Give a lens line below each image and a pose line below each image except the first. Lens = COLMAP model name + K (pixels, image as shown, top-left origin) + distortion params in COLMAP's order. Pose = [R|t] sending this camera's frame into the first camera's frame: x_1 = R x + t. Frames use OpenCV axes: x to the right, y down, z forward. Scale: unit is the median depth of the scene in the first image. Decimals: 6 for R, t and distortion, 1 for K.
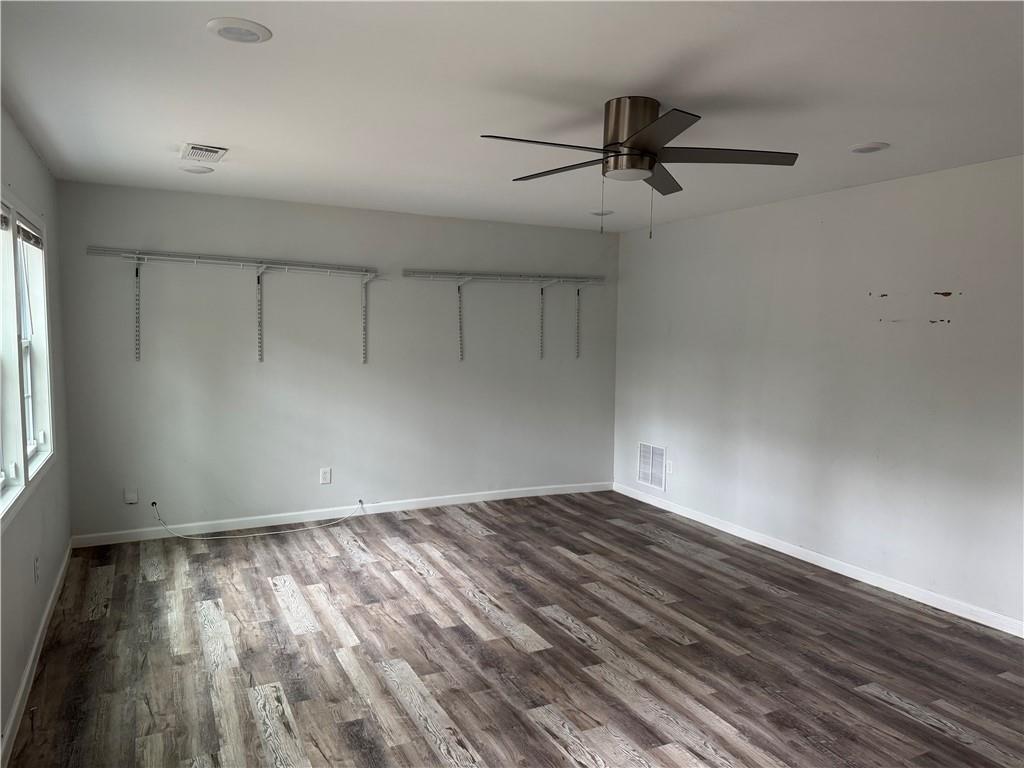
lens RADIAL K [[720.2, 0, 509.0], [0, 720.2, 382.2], [0, 0, 1]] dist [0.158935, -0.280295]
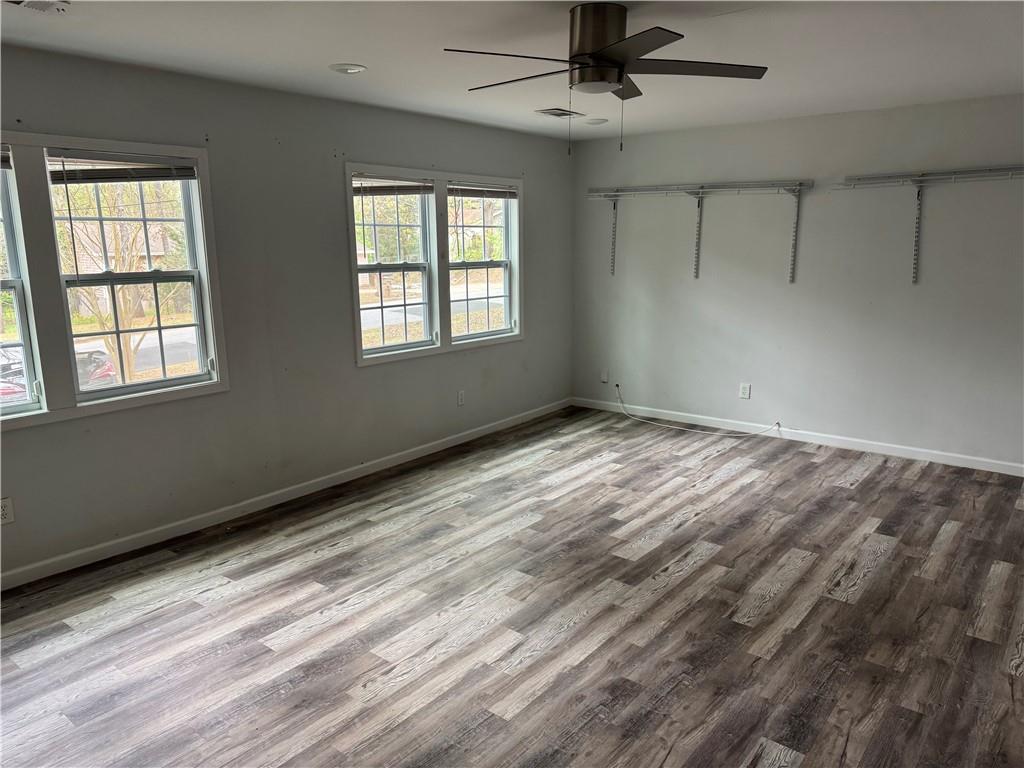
lens RADIAL K [[720.2, 0, 509.0], [0, 720.2, 382.2], [0, 0, 1]] dist [0.158935, -0.280295]
pose [[0.407666, 0.156629, -0.899598, 0.686002], [-0.055518, 0.987608, 0.146794, -0.023444], [0.911442, -0.009899, 0.411310, 0.326119]]
